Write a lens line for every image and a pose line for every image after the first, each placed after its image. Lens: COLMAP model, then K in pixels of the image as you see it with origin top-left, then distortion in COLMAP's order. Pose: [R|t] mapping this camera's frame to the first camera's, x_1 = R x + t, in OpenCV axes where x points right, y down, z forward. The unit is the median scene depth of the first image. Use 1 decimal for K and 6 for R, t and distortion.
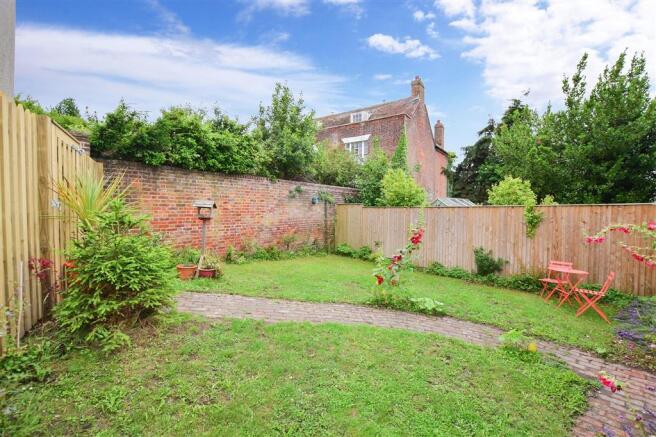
lens RADIAL K [[287.1, 0, 327.7], [0, 287.1, 218.4], [0, 0, 1]] dist [-0.000523, -0.000027]
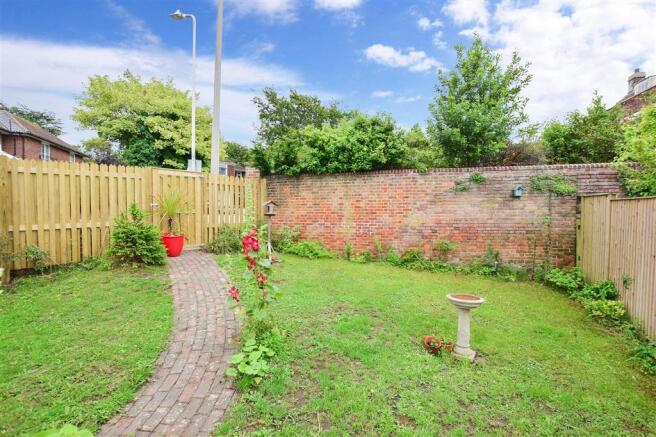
lens RADIAL K [[287.1, 0, 327.8], [0, 287.1, 218.9], [0, 0, 1]] dist [-0.000523, -0.000027]
pose [[0.345646, 0.023076, -0.938081, 0.454498], [-0.027032, 0.999528, 0.014627, -0.002428], [0.937975, 0.020303, 0.346107, 0.438923]]
